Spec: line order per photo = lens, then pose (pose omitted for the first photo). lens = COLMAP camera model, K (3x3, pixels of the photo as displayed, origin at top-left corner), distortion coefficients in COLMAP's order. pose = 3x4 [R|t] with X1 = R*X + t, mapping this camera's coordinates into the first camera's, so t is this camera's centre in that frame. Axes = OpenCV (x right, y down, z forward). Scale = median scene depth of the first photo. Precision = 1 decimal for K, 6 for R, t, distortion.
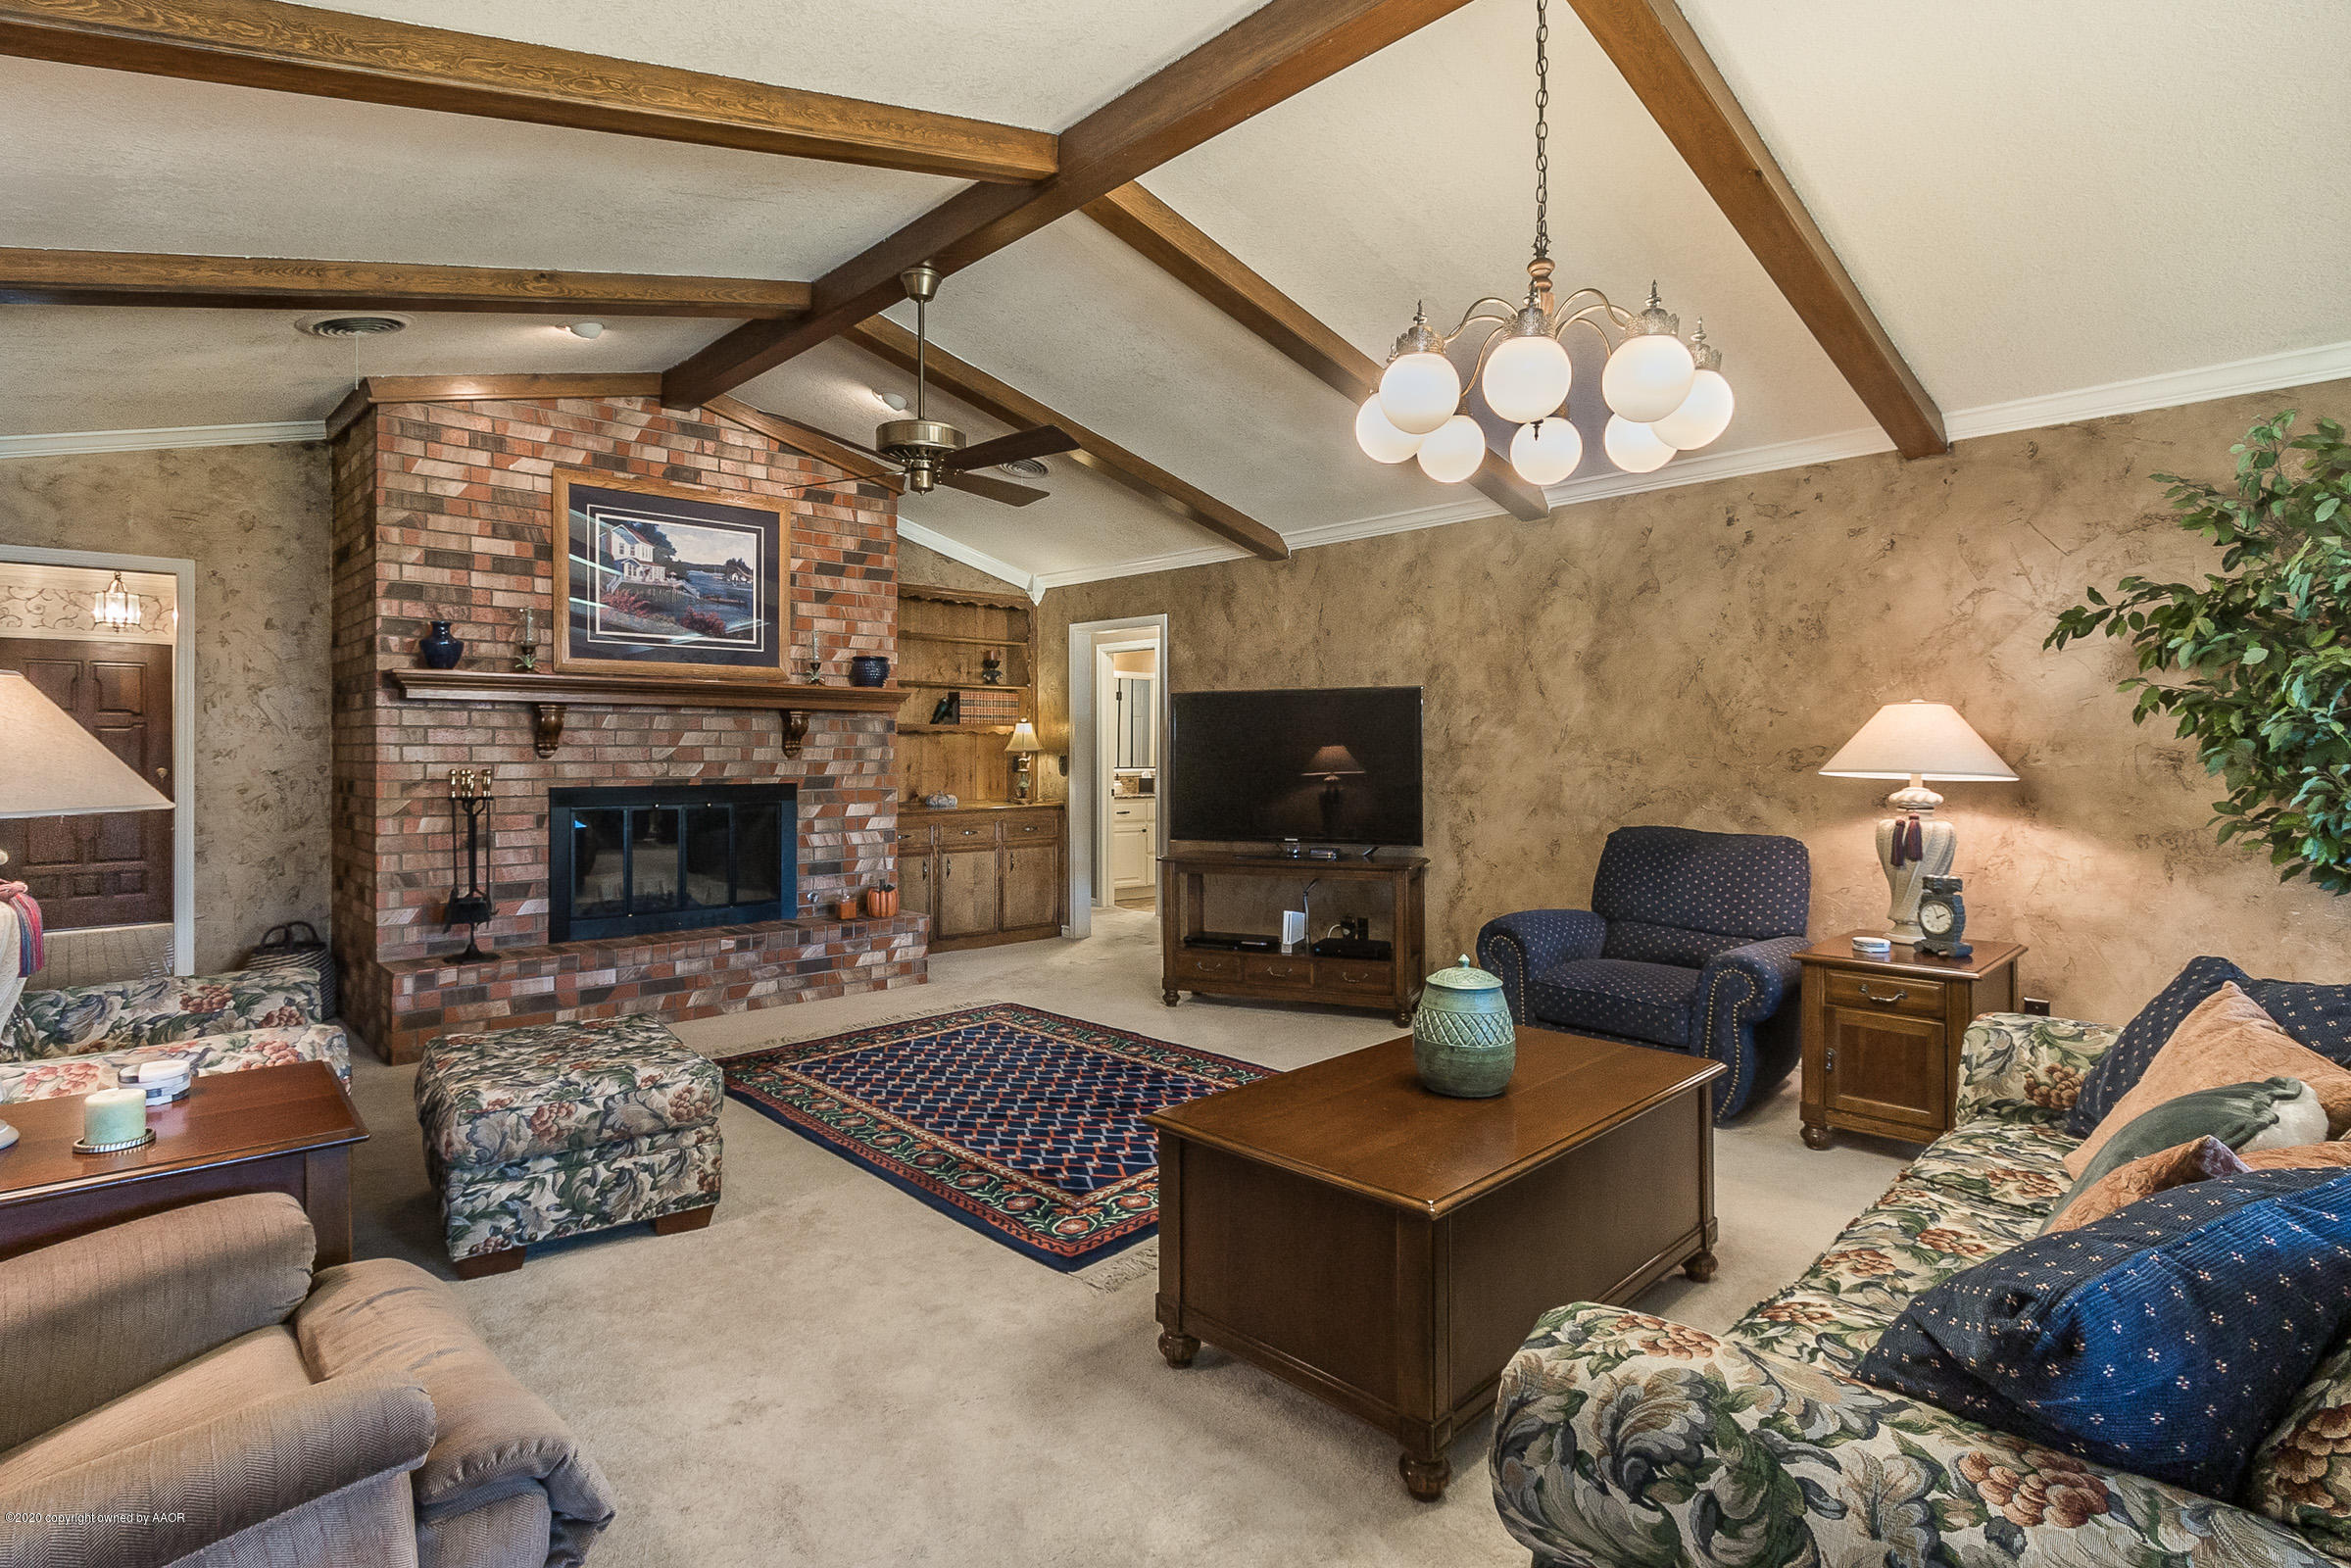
lens RADIAL K [[1174.4, 0, 1174.3], [0, 1174.4, 765.2], [0, 0, 1]] dist [0.000965, 0.000396]
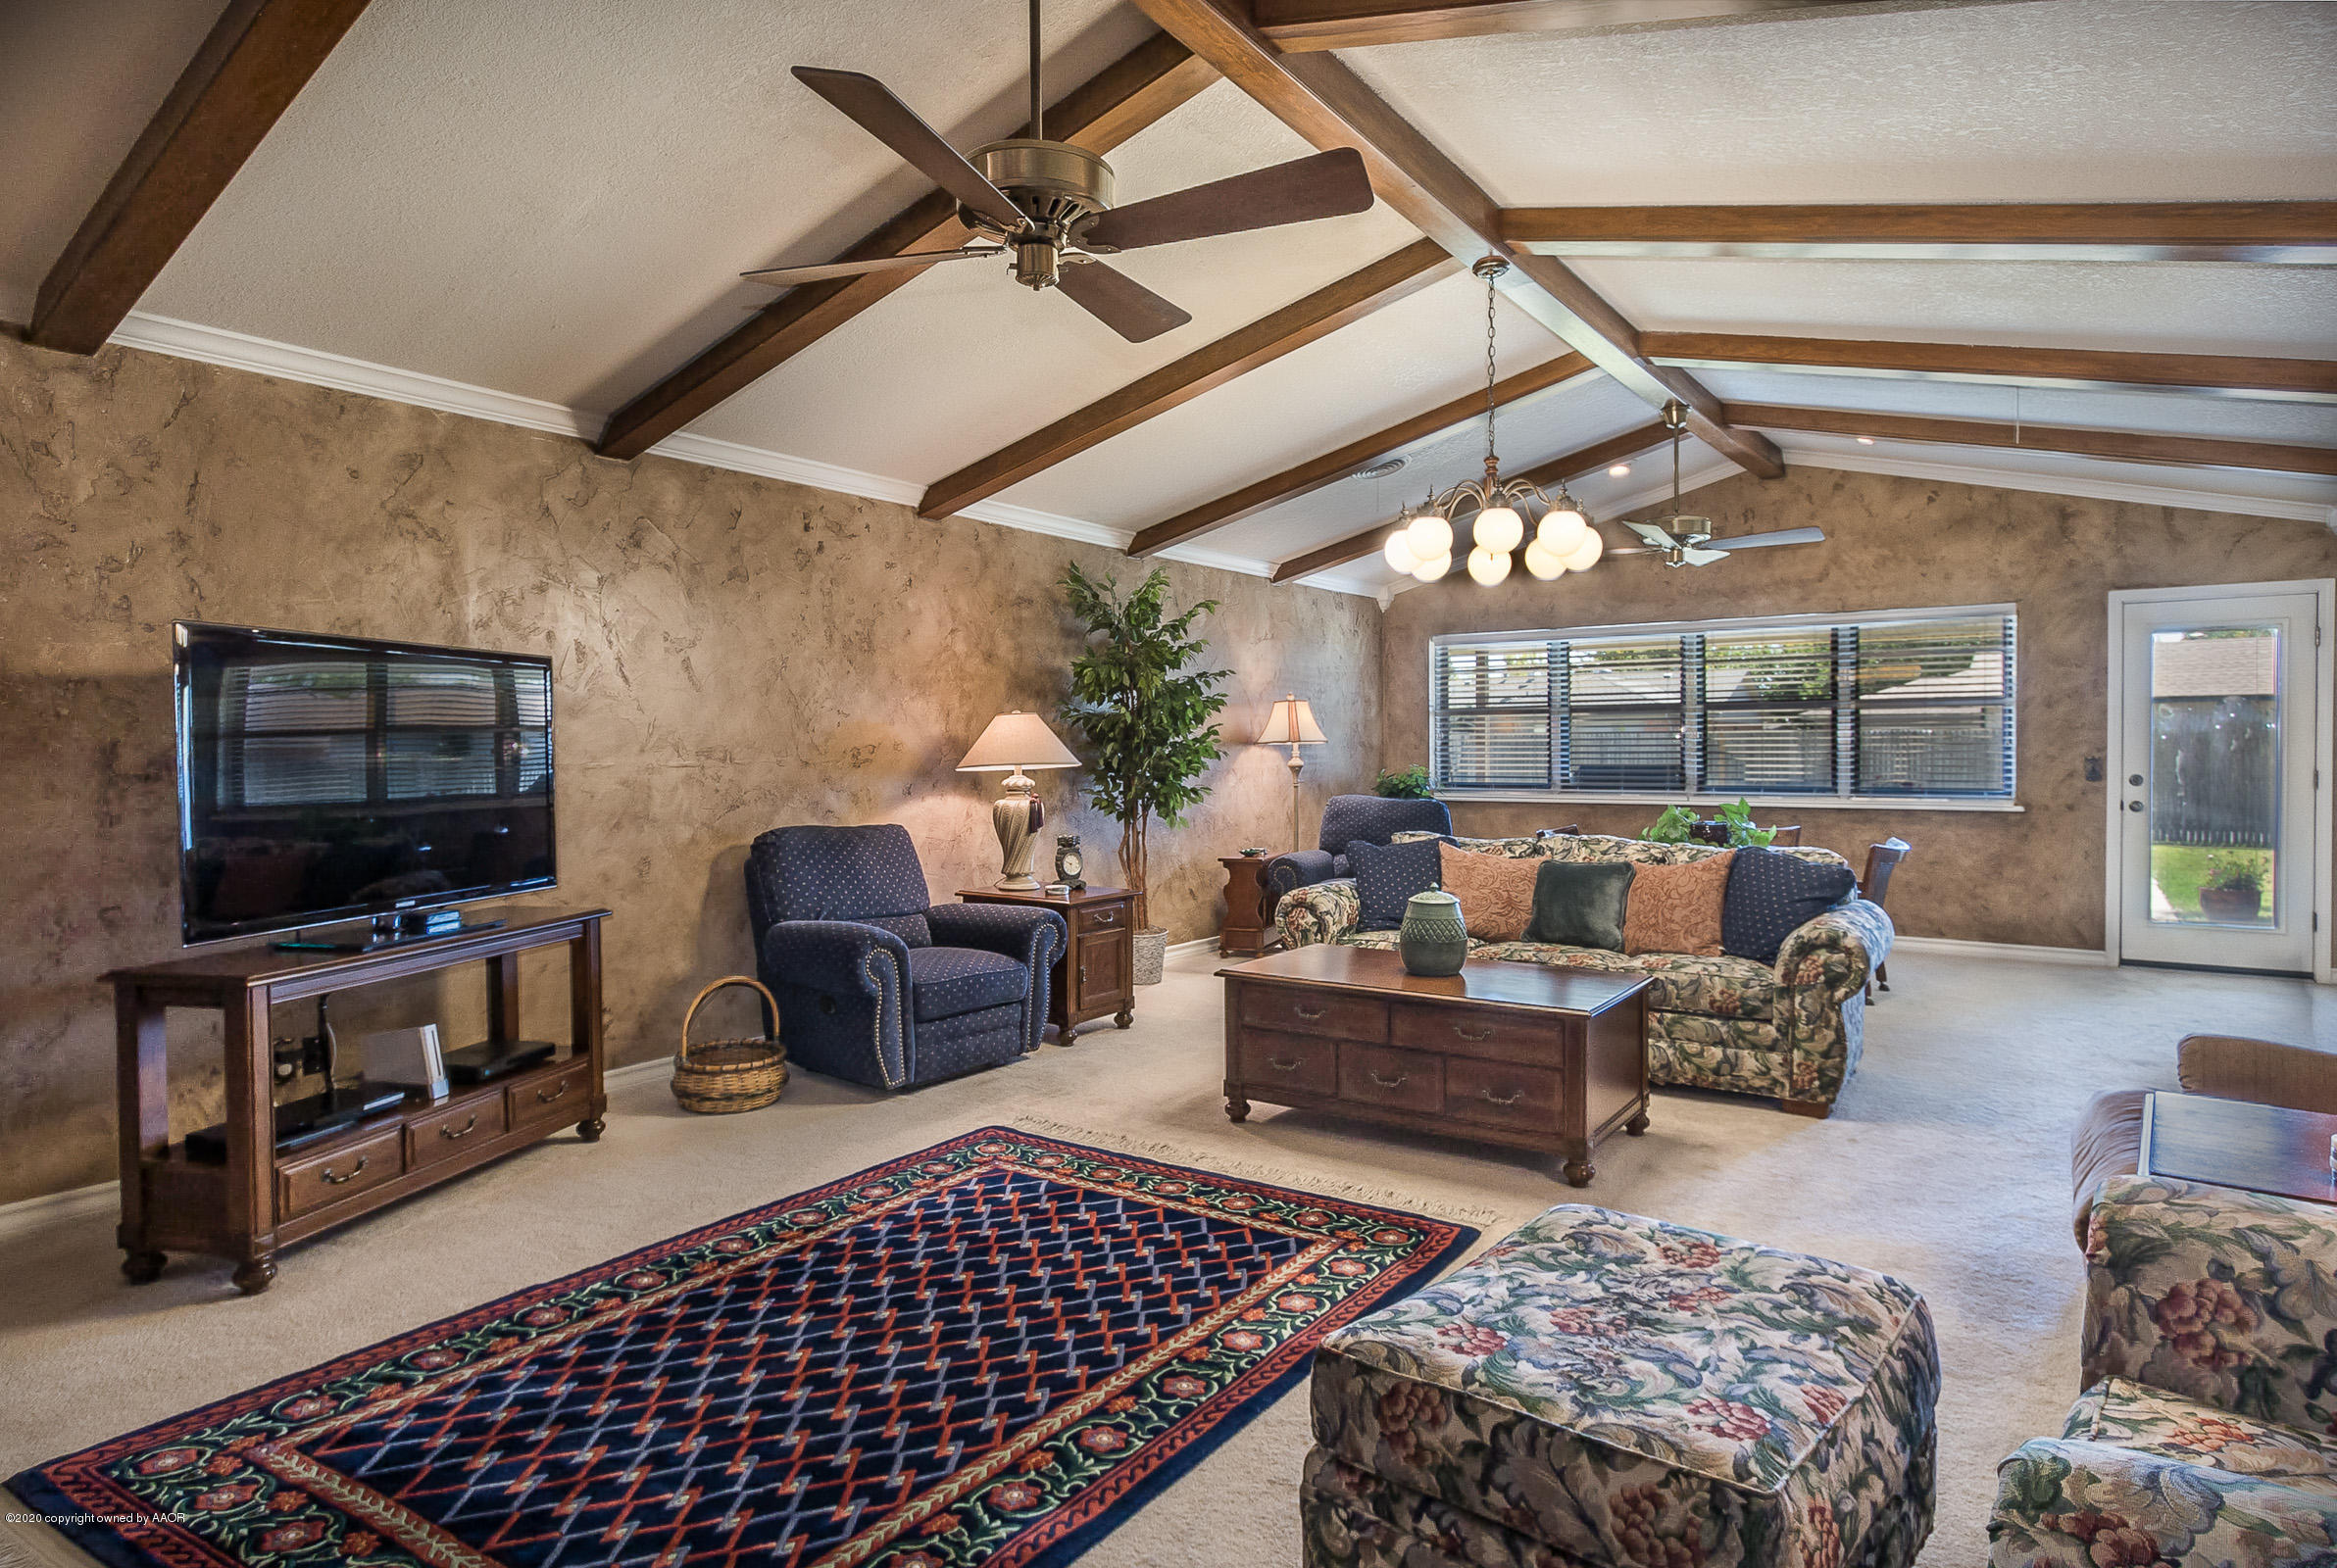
lens RADIAL K [[1236.0, 0, 1239.5], [0, 1236.0, 778.1], [0, 0, 1]] dist [0.000782, 0.000046]
pose [[-0.205175, -0.022718, 0.978462, -0.639052], [0.015102, 0.999538, 0.026374, -0.008885], [-0.978609, 0.020188, -0.204737, 0.805821]]
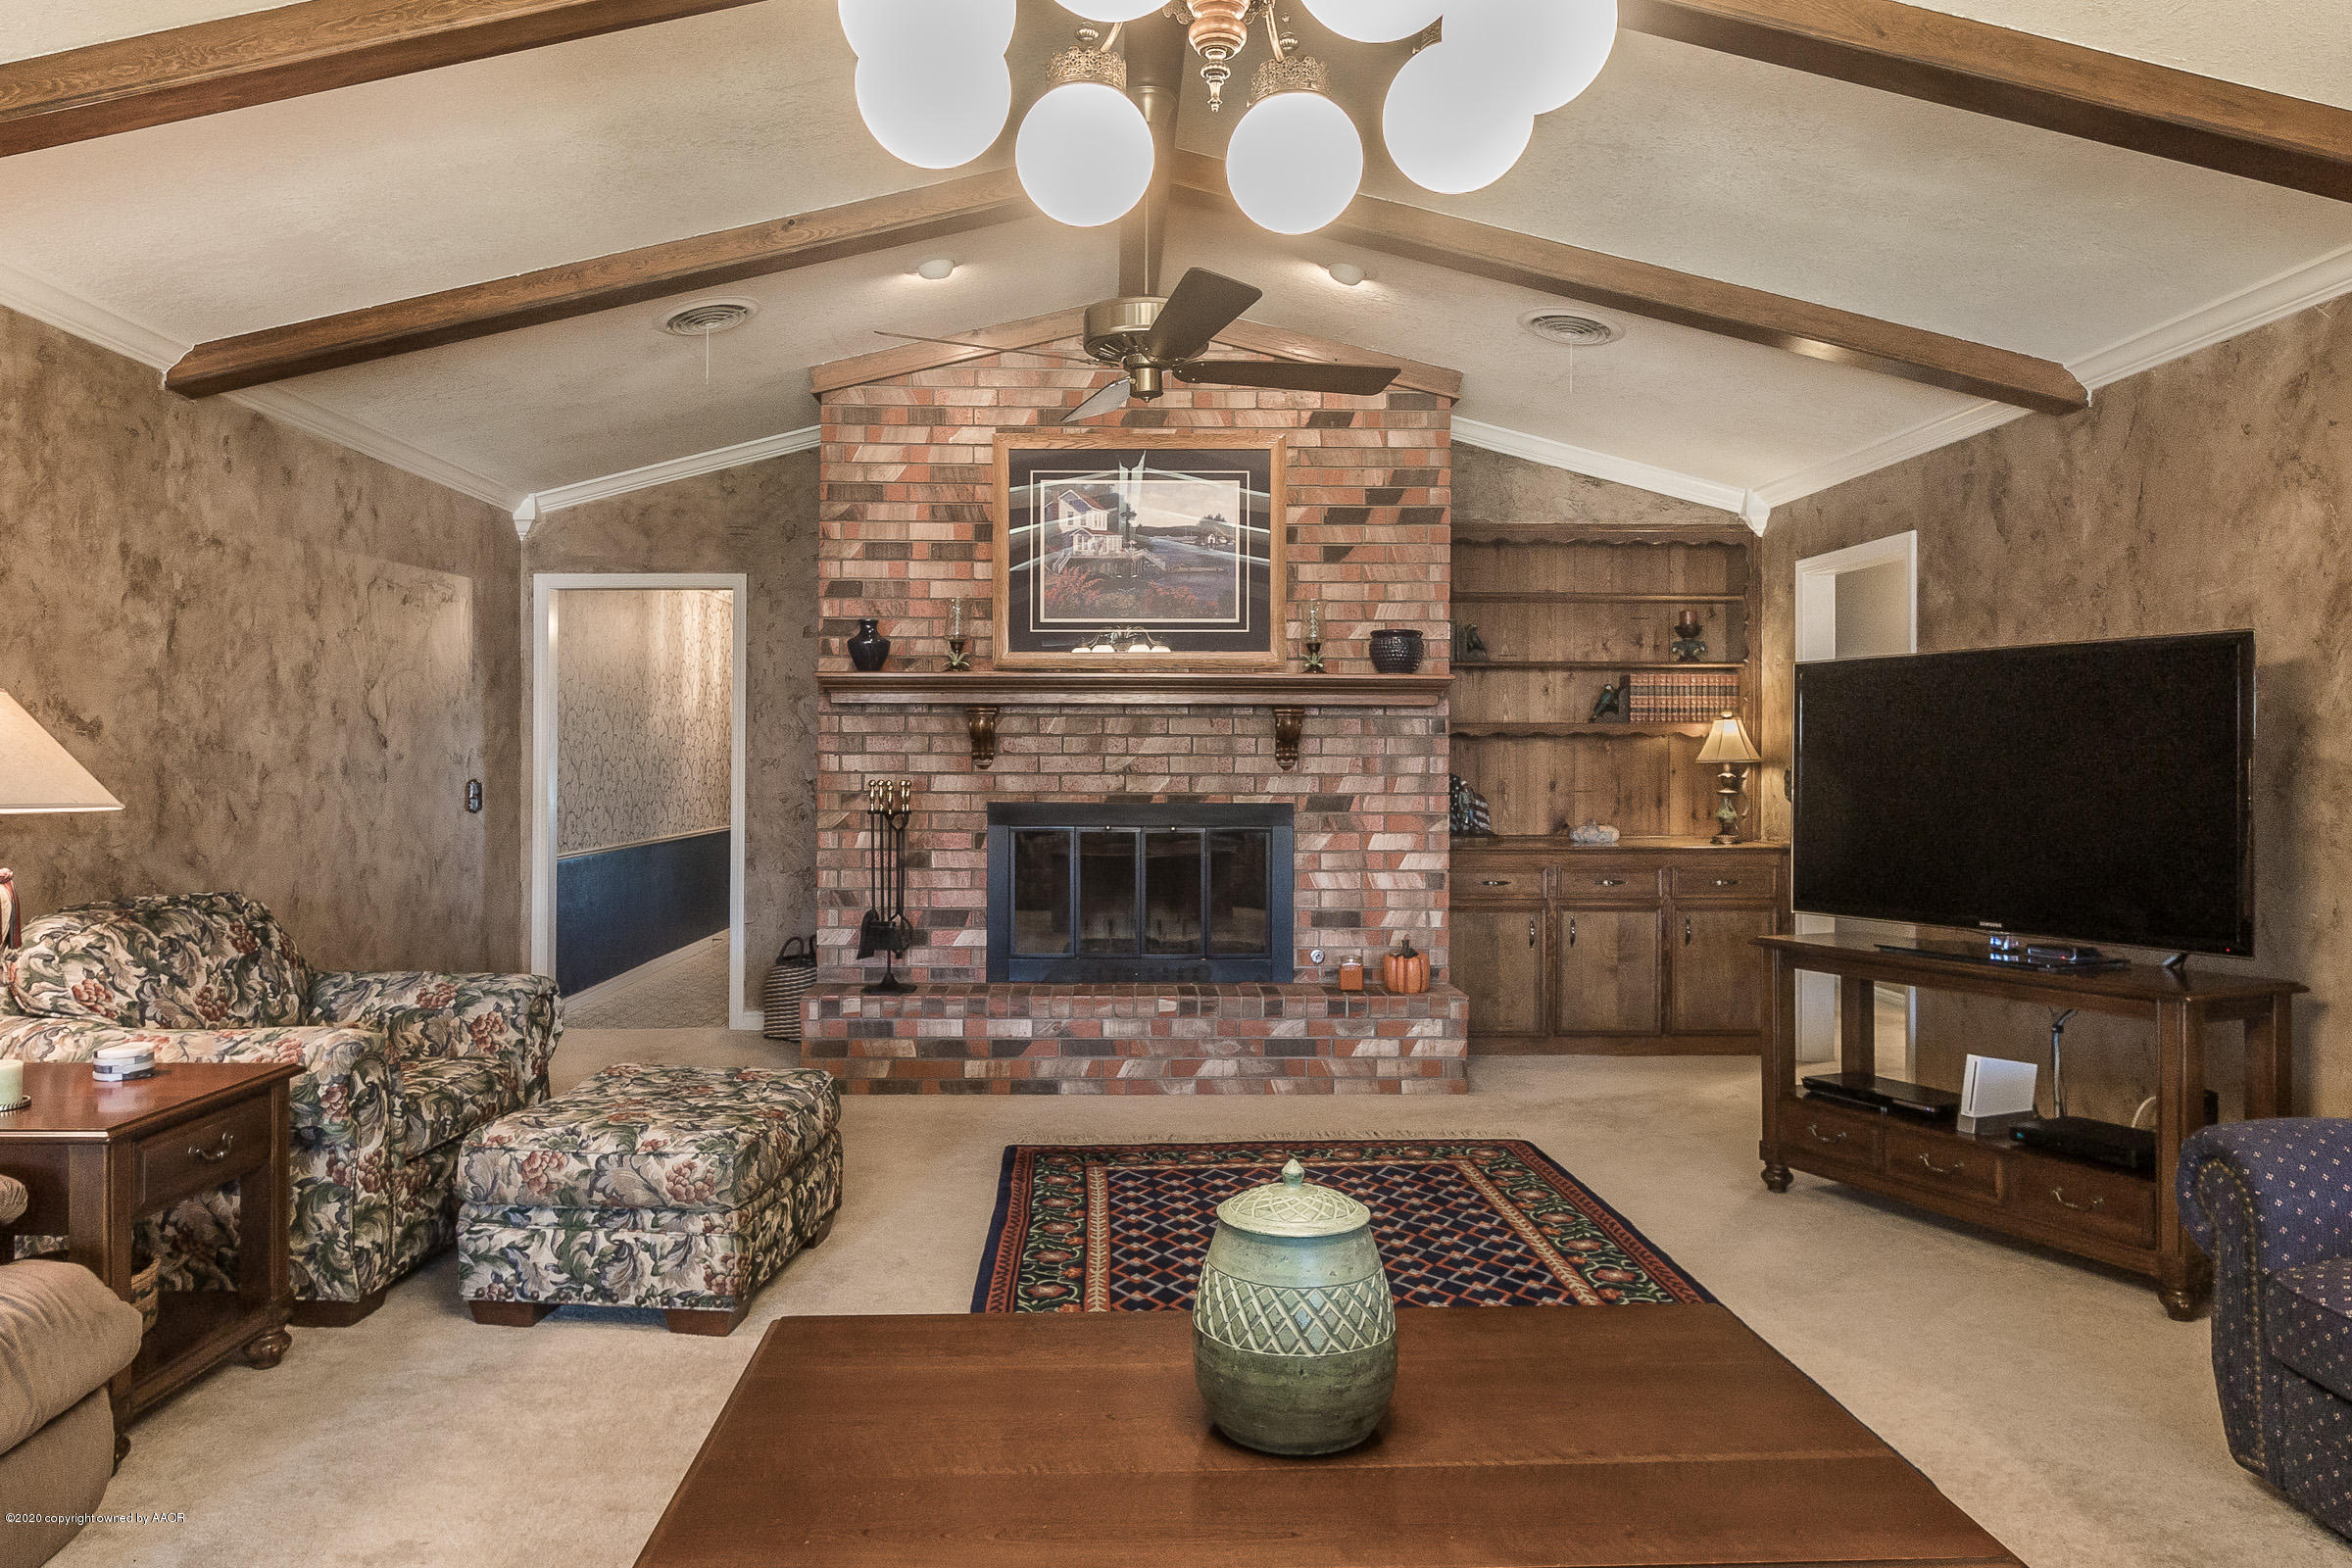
lens RADIAL K [[1546.8, 0, 1169.3], [0, 1546.8, 774.1], [0, 0, 1]] dist [-0.002533, 0.000088]
pose [[0.740245, 0.006839, -0.672302, 0.337789], [-0.010596, 0.999943, -0.001495, -0.001548], [0.672254, 0.008230, 0.740275, 0.244940]]
